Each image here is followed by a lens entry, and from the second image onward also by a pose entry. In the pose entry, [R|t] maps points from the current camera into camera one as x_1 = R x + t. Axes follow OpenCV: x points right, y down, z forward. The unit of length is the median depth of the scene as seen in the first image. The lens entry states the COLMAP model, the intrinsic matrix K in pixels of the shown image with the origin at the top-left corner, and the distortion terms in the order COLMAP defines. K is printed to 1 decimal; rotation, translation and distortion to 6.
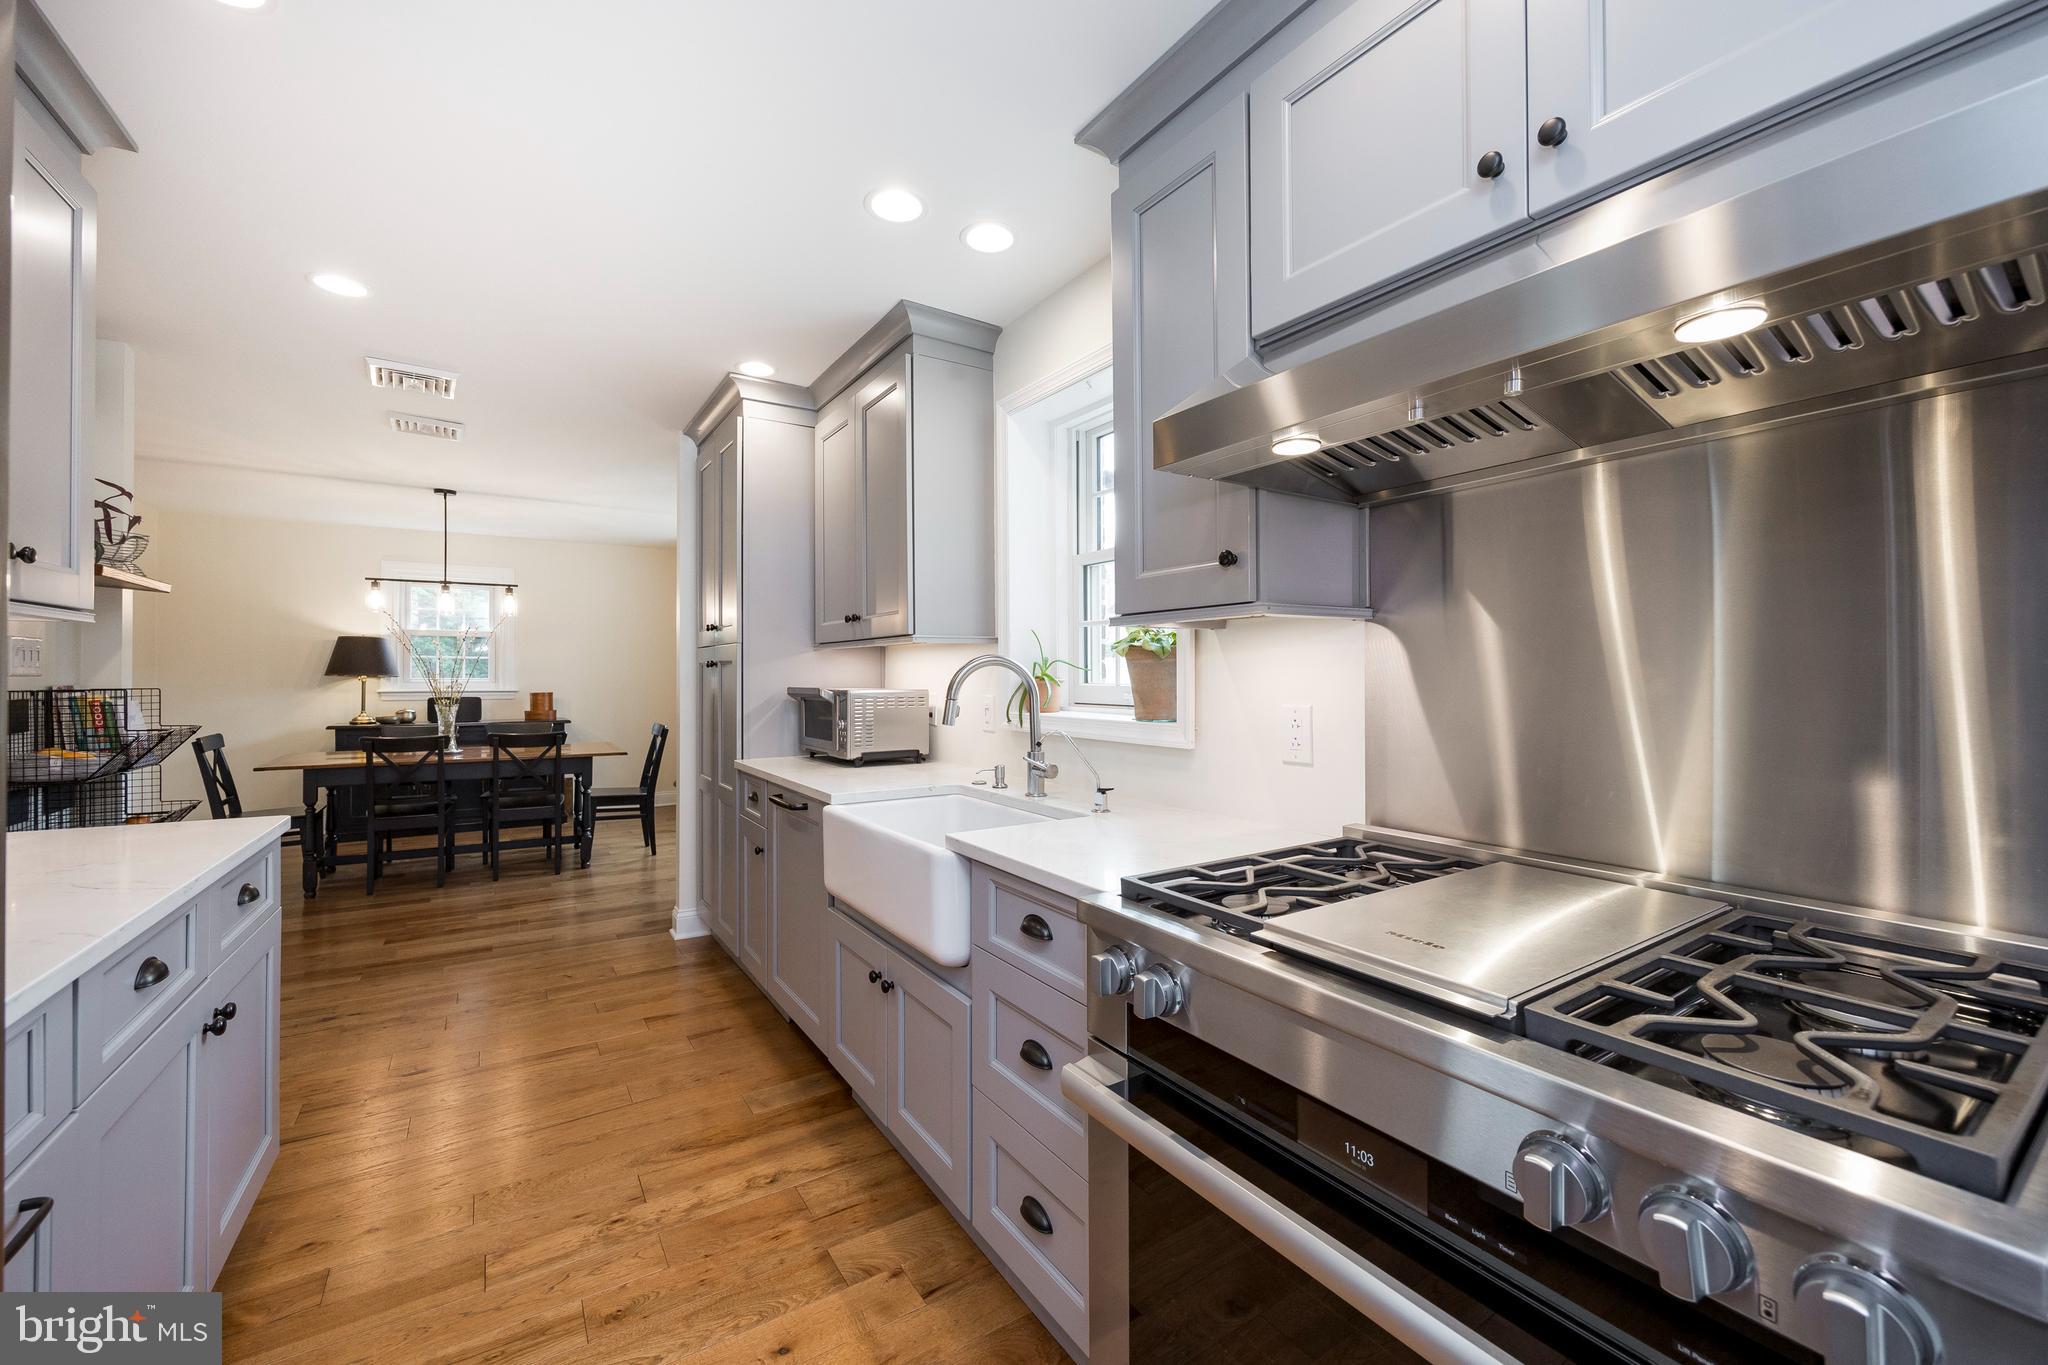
lens RADIAL K [[813.9, 0, 1015.2], [0, 813.9, 674.5], [0, 0, 1]] dist [-0.001990, 0.000444]
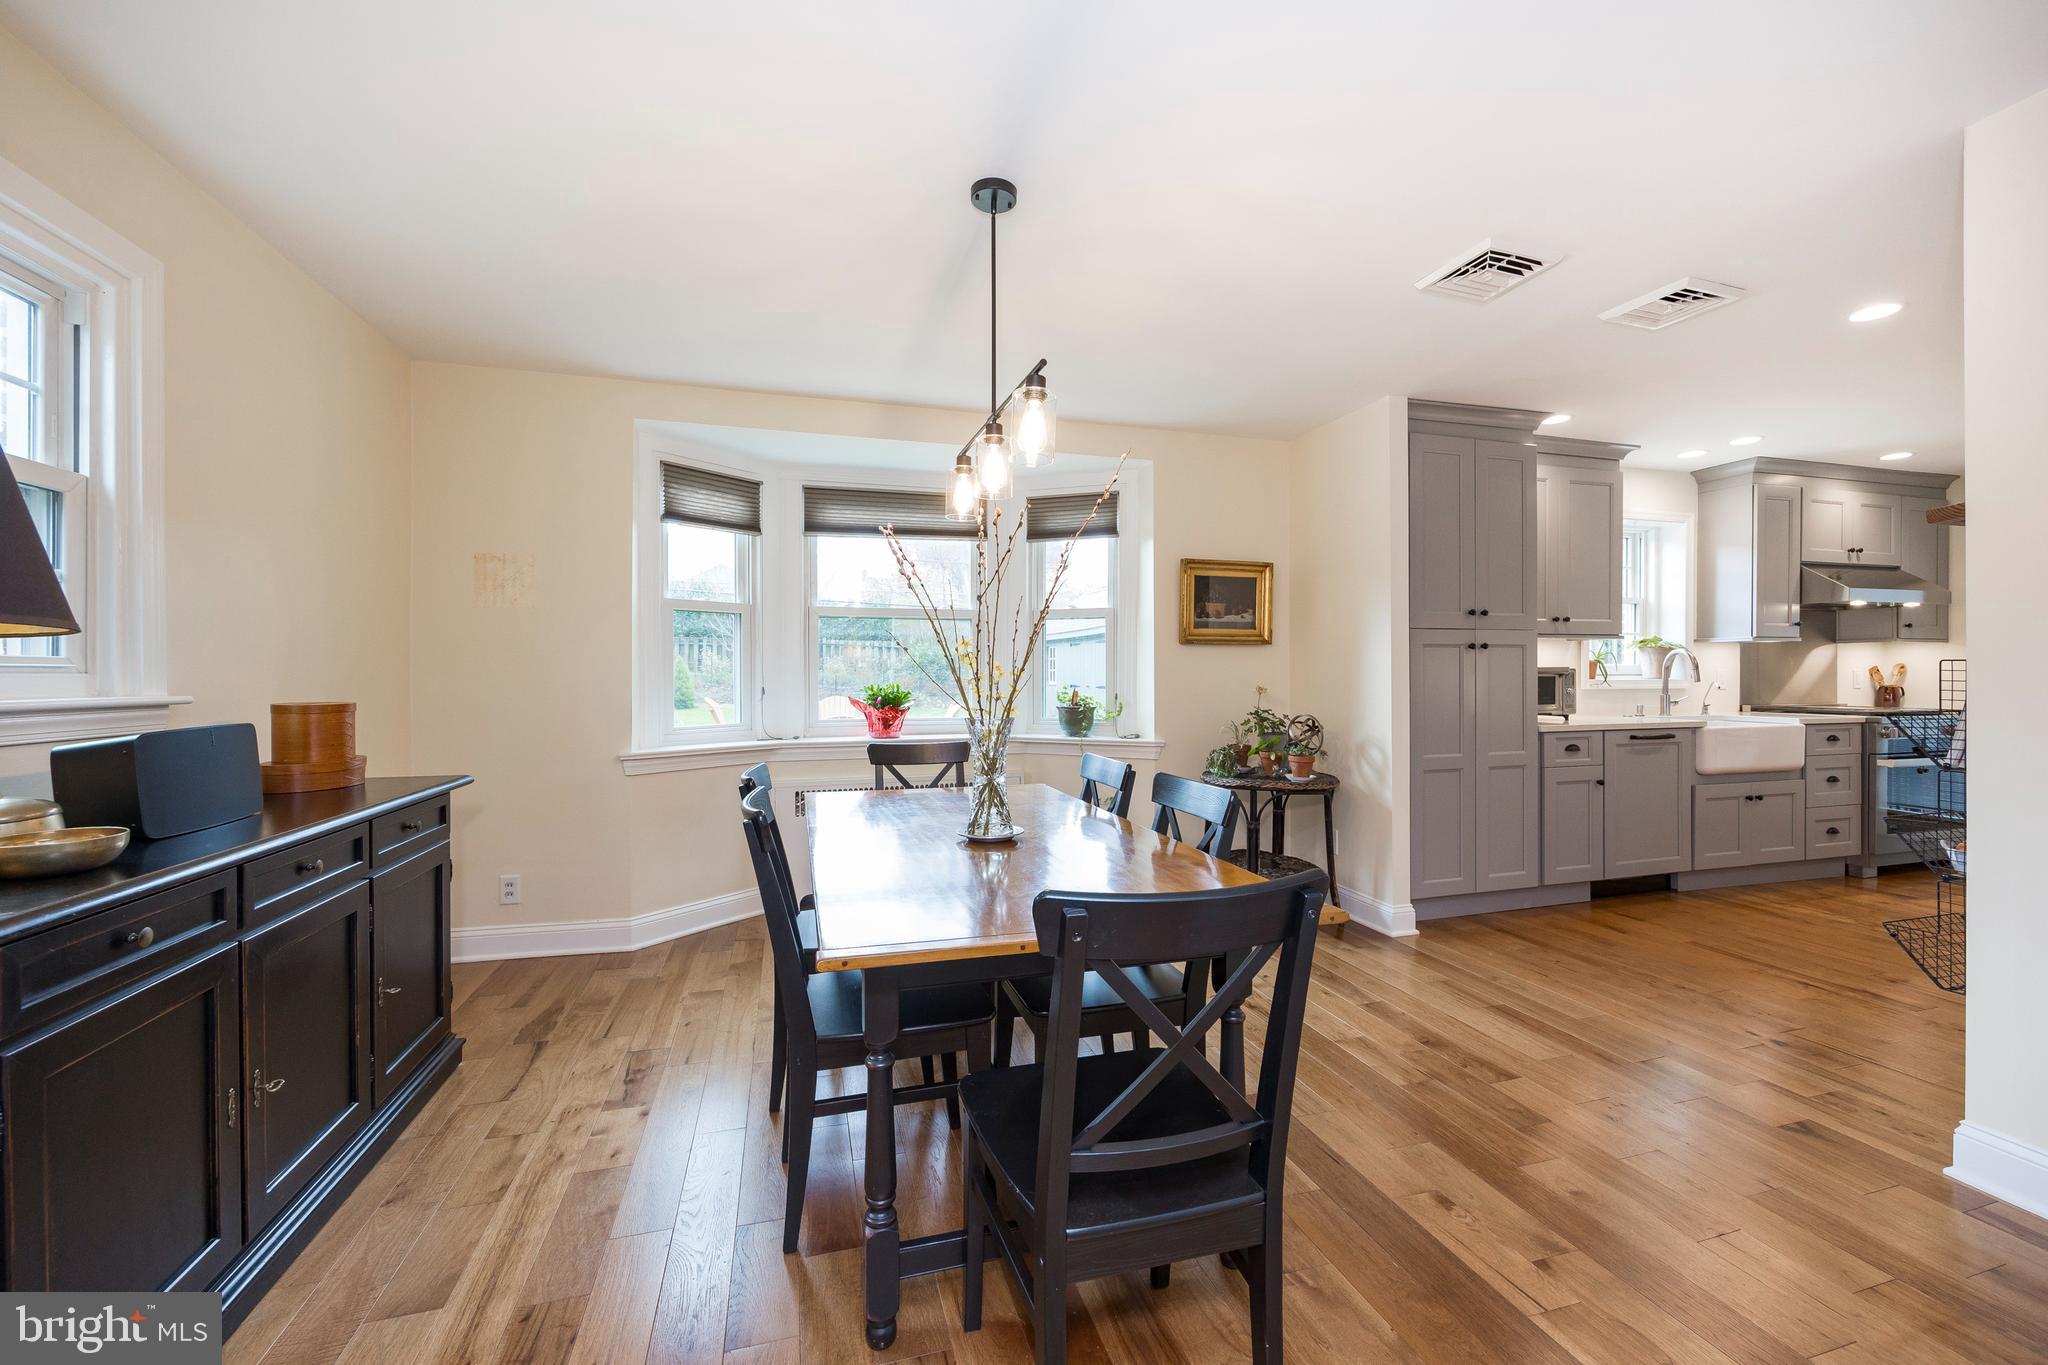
lens RADIAL K [[813.9, 0, 1031.6], [0, 813.9, 680.4], [0, 0, 1]] dist [-0.001990, 0.000444]
pose [[0.285612, -0.010630, 0.958286, -1.909869], [0.003149, 0.999943, 0.010154, 0.025247], [-0.958340, 0.000117, 0.285629, 1.525891]]
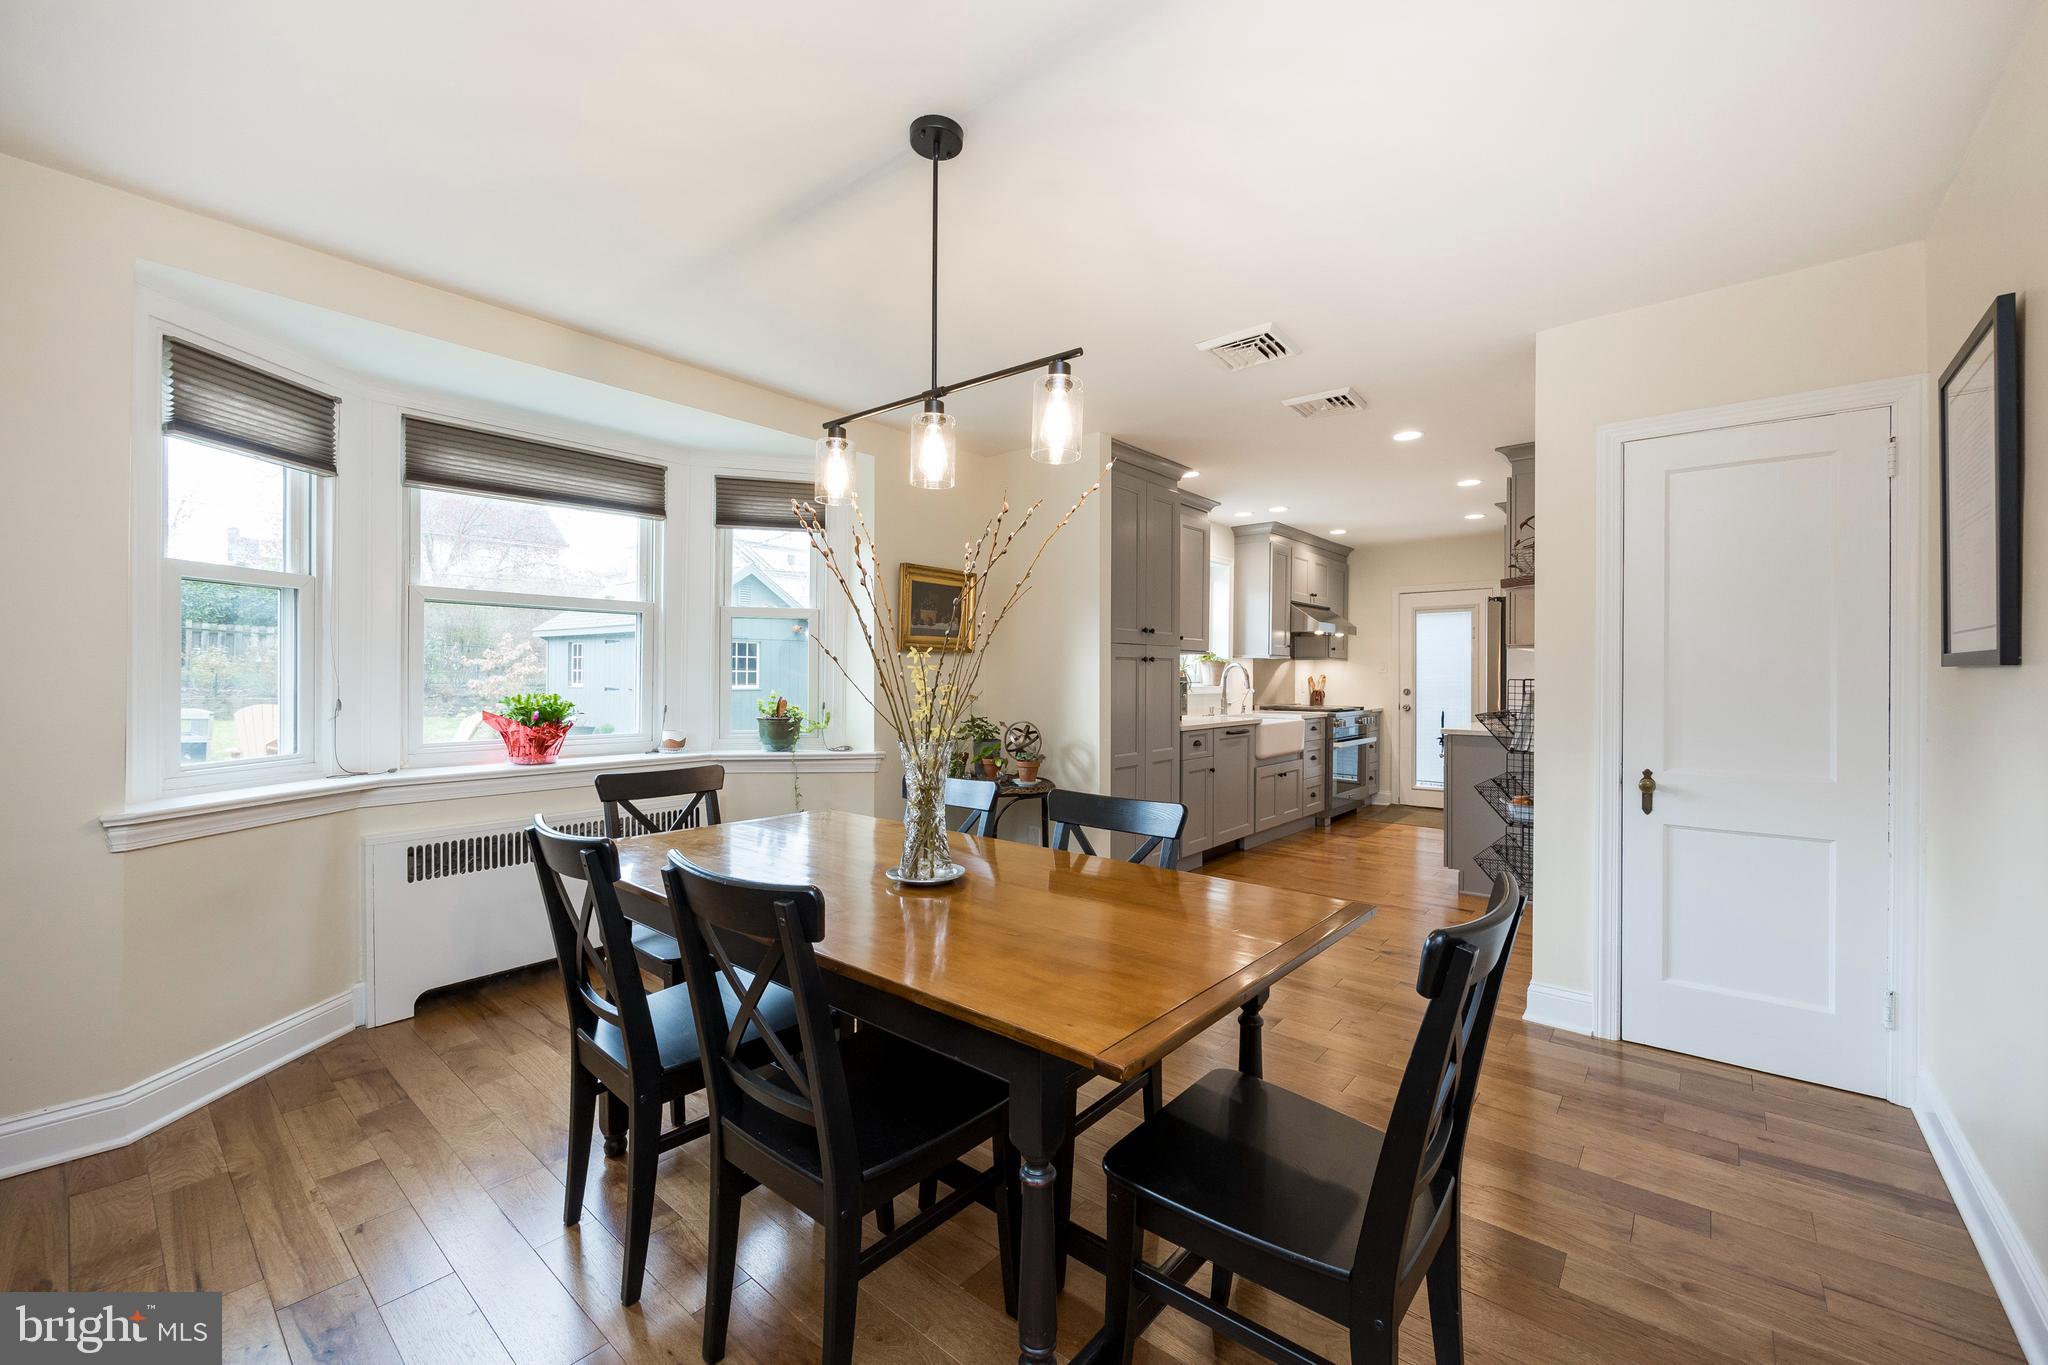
lens RADIAL K [[813.9, 0, 1026.7], [0, 813.9, 676.1], [0, 0, 1]] dist [-0.001990, 0.000444]
pose [[-0.290557, -0.001919, 0.956856, -1.846700], [-0.004900, 0.999988, 0.000517, 0.018087], [-0.956845, -0.004539, -0.290563, 1.877530]]
